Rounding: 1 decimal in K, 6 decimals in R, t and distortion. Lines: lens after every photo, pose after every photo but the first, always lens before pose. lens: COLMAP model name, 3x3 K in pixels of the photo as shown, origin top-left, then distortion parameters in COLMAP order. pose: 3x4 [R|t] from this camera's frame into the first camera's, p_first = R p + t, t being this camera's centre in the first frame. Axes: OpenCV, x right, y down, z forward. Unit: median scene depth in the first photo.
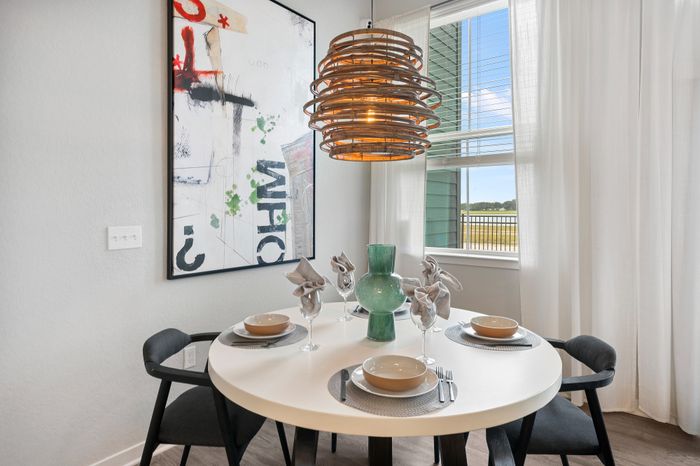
lens RADIAL K [[412.7, 0, 347.1], [0, 412.7, 211.5], [0, 0, 1]] dist [0.002365, 0.002409]
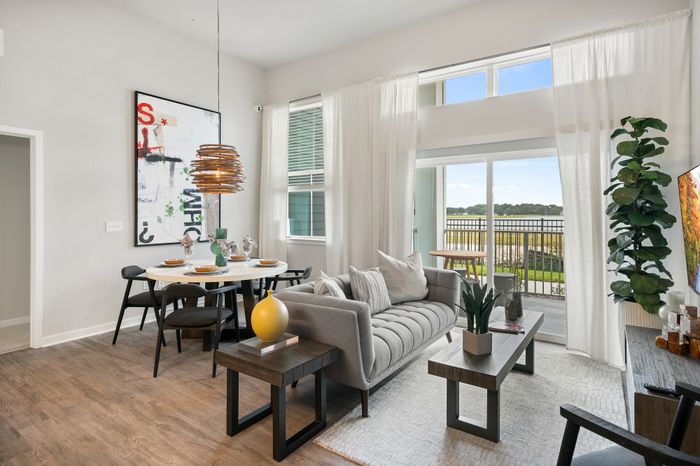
lens RADIAL K [[376.4, 0, 351.0], [0, 376.4, 214.7], [0, 0, 1]] dist [-0.004101, -0.000295]
pose [[0.997765, -0.000704, 0.066813, 0.502480], [0.000890, 0.999996, -0.002751, 0.005040], [-0.066811, 0.002804, 0.997762, -0.923802]]
